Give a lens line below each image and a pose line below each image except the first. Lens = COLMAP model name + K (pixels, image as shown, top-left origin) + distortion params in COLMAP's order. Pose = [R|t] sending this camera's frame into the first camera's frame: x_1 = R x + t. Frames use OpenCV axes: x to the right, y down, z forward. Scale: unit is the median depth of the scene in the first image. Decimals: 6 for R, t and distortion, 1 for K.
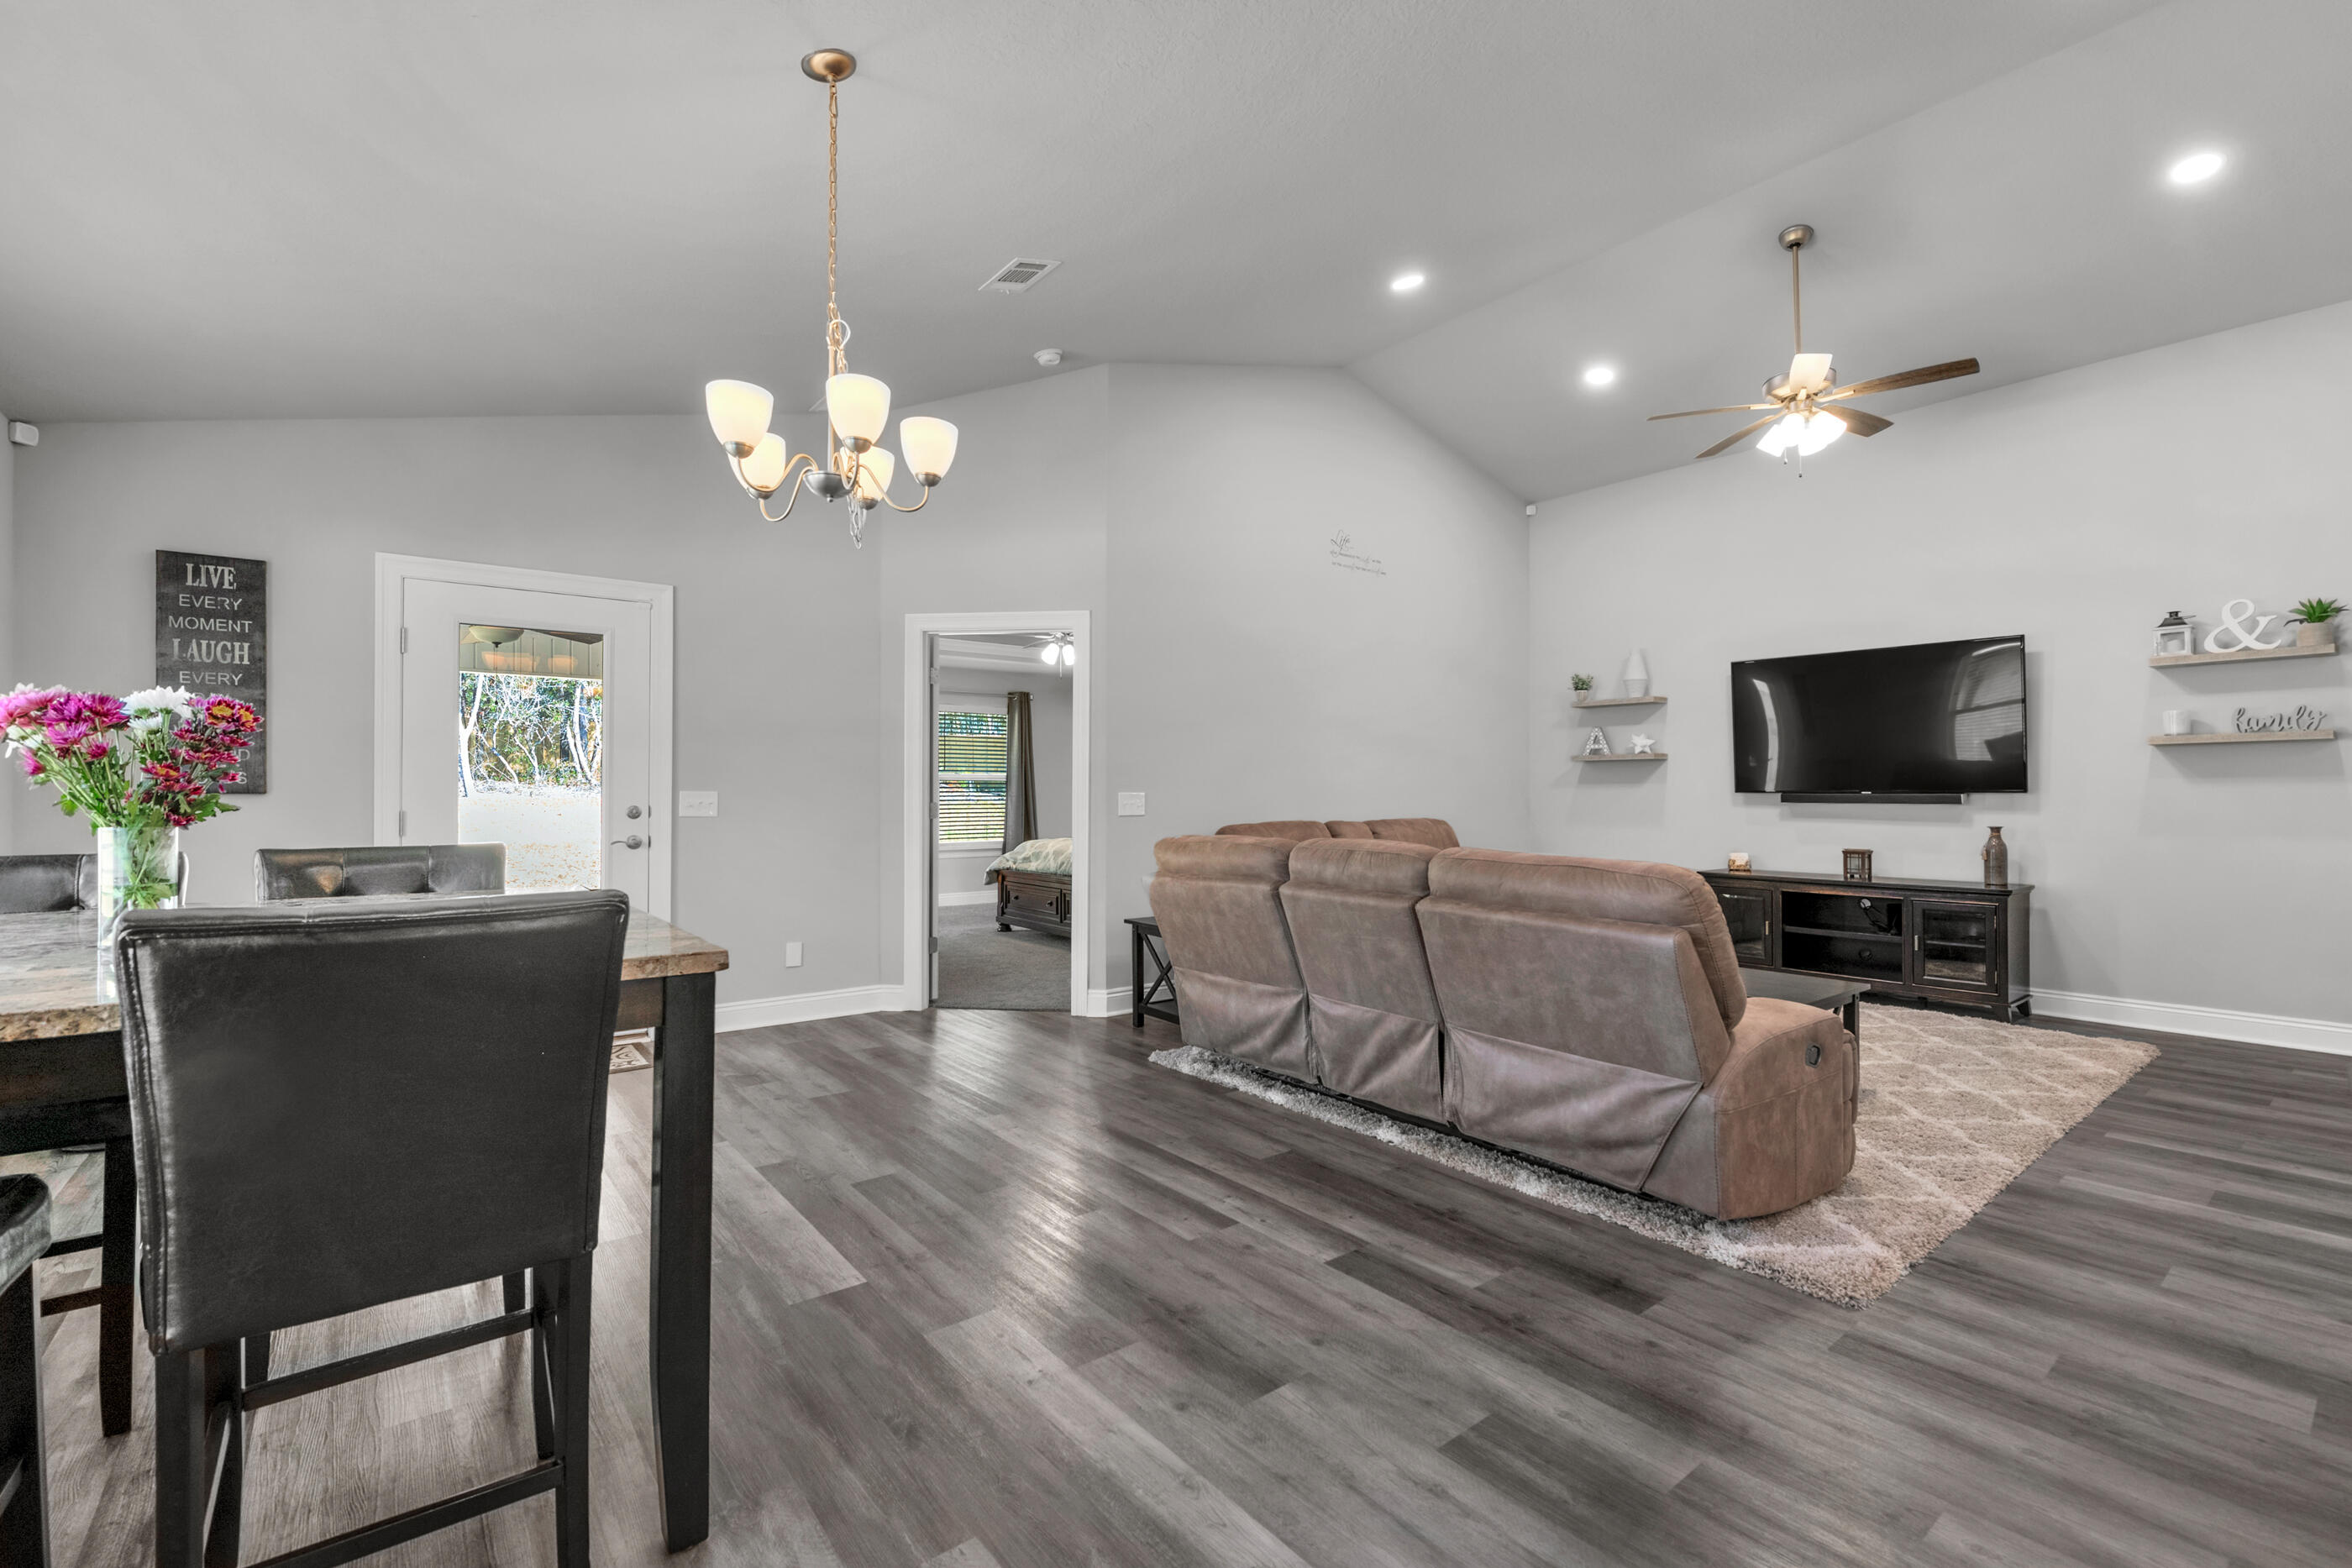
lens RADIAL K [[991.7, 0, 1184.7], [0, 991.7, 779.2], [0, 0, 1]] dist [0.002946, -0.003234]
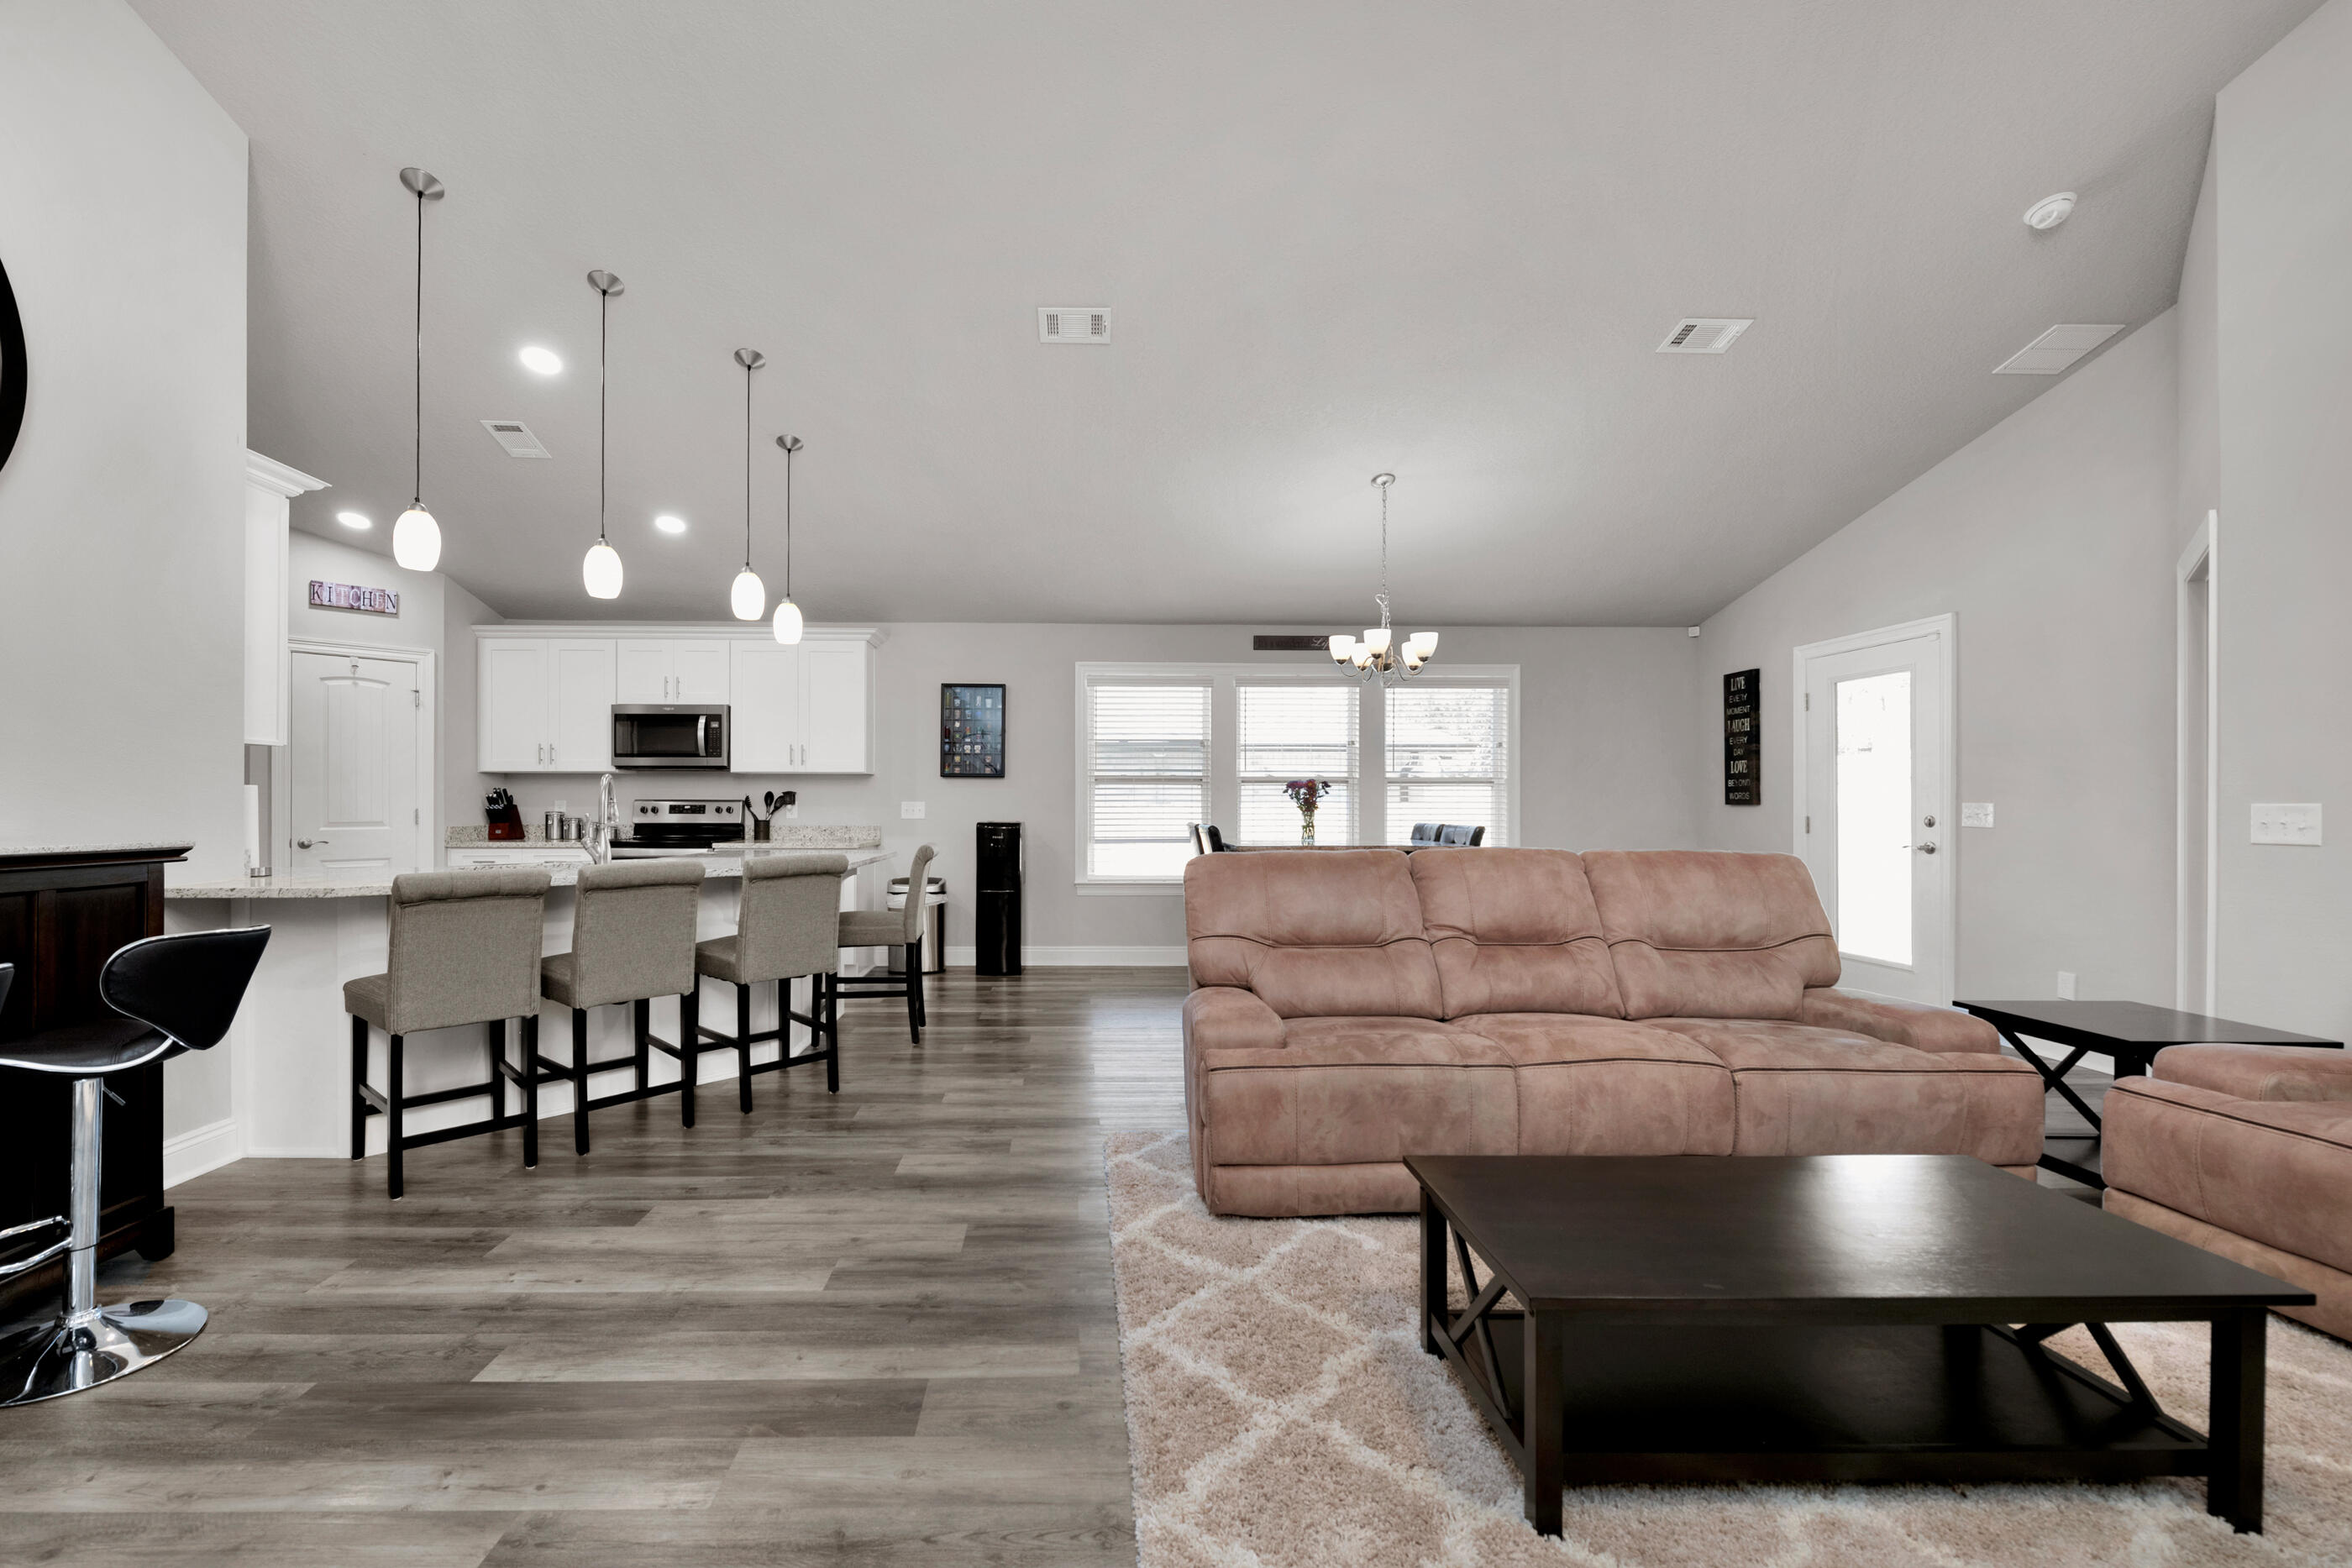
lens RADIAL K [[969.4, 0, 1144.7], [0, 969.4, 811.4], [0, 0, 1]] dist [0.001746, -0.003398]
pose [[-0.556121, 0.006177, -0.831078, 1.248476], [0.011084, 0.999939, 0.000015, 0.017993], [0.831027, -0.009203, -0.556155, 1.247599]]
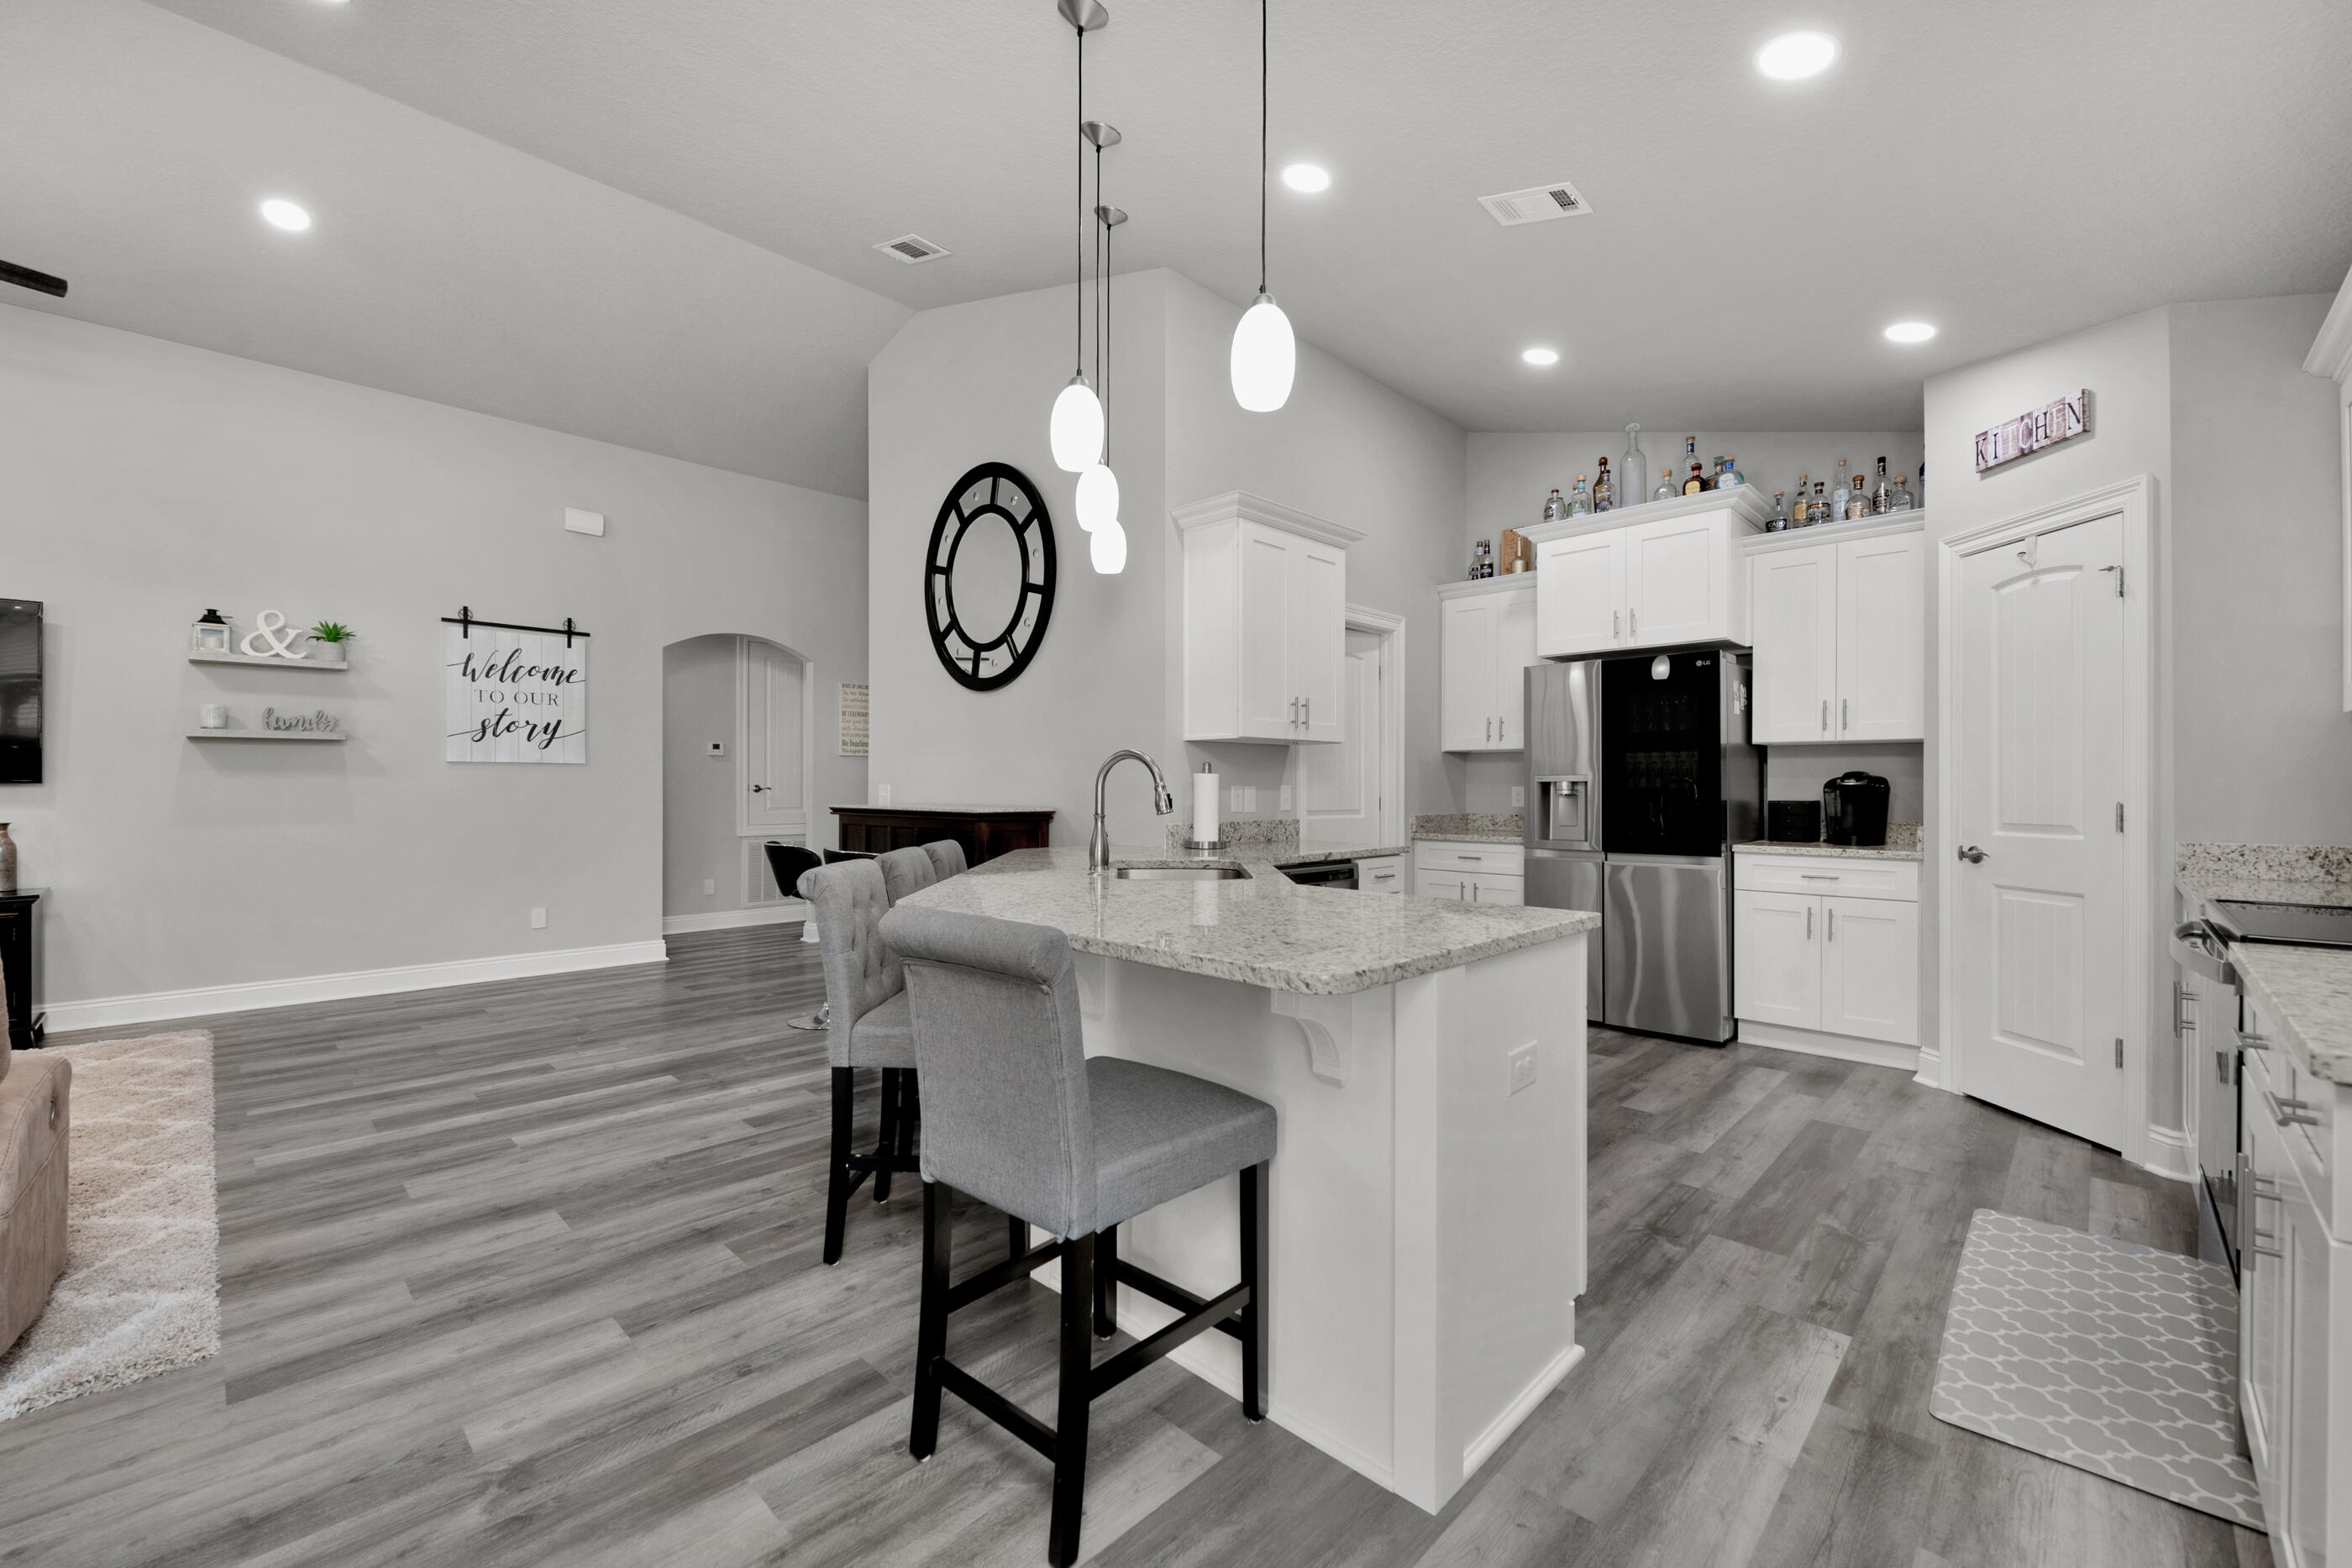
lens RADIAL K [[977.2, 0, 1187.3], [0, 977.2, 784.9], [0, 0, 1]] dist [0.001656, -0.003773]
pose [[-0.129872, 0.001931, 0.991529, -0.206637], [-0.016895, 0.999849, -0.004160, 0.002191], [-0.991387, -0.017292, -0.129820, 0.161843]]
